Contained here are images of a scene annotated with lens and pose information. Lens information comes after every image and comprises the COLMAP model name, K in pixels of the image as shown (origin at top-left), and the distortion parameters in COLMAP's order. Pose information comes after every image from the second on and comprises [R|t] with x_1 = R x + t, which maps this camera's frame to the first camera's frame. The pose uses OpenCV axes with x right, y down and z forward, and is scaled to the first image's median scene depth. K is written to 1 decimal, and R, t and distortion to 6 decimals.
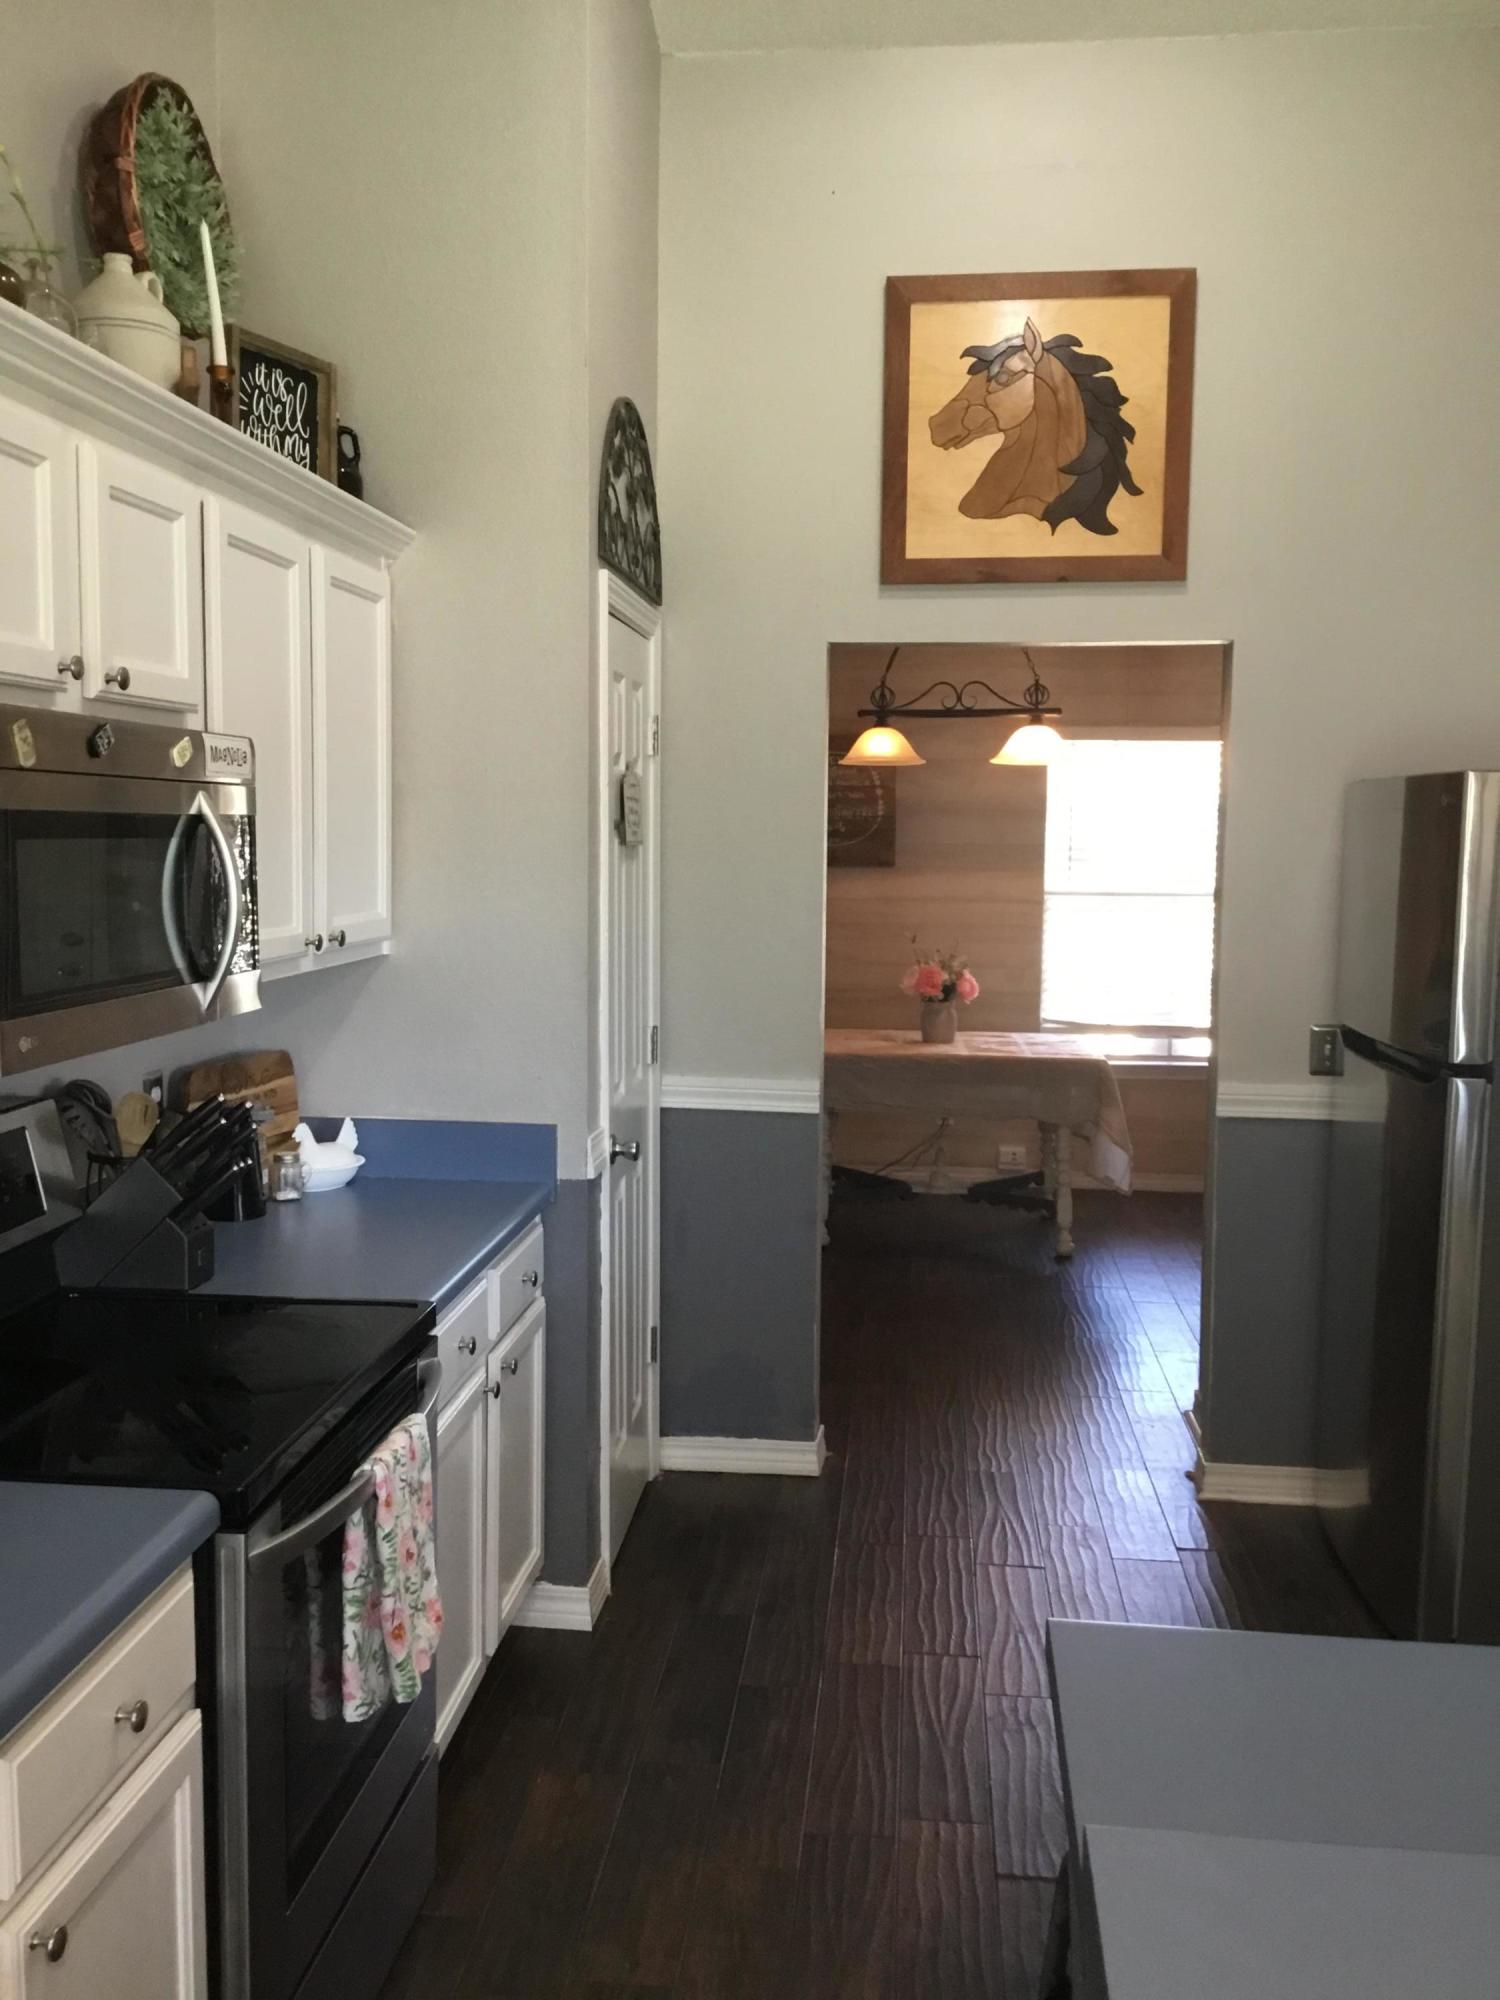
lens RADIAL K [[1826.9, 0, 750.0], [0, 1826.9, 1012.8], [0, 0, 1]] dist [0.023388, 0.000000]
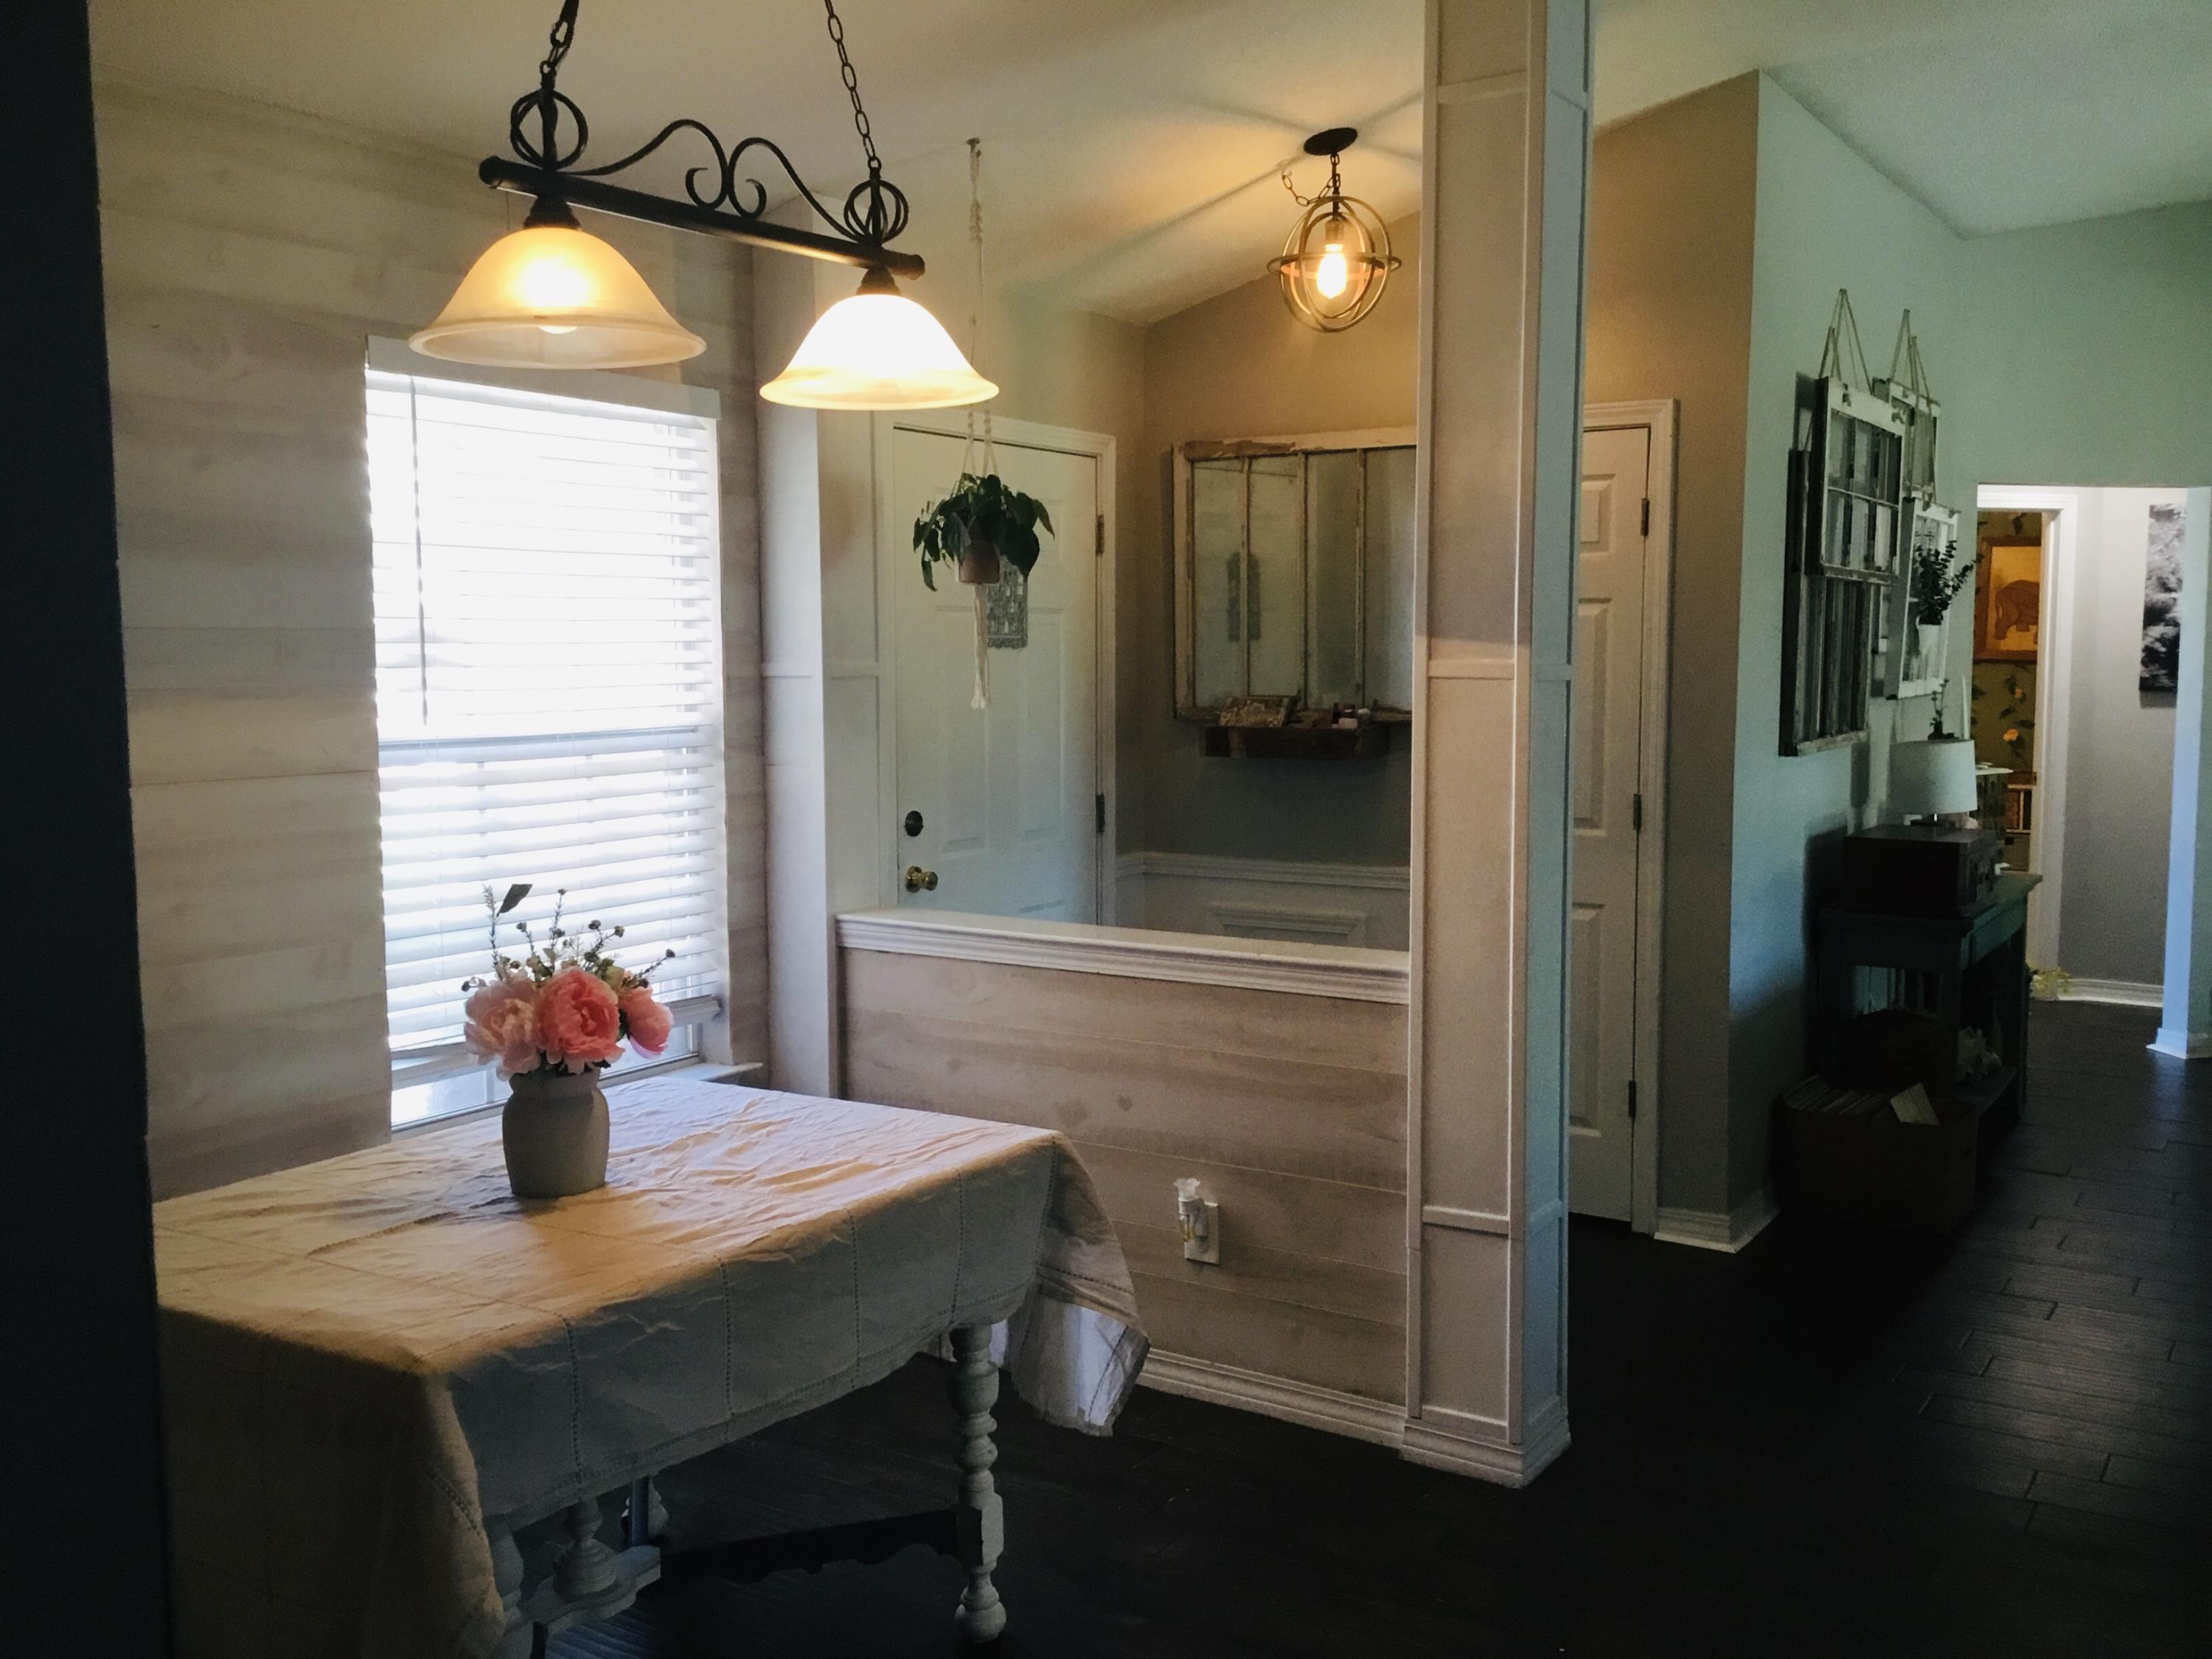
lens RADIAL K [[2020.5, 0, 1103.8], [0, 2020.5, 835.3], [0, 0, 1]] dist [0.023388, 0.000000]
pose [[0.455163, -0.099580, 0.884822, -0.195653], [0.102562, 0.992976, 0.058992, -0.066046], [-0.884481, 0.063898, 0.462179, 0.769144]]
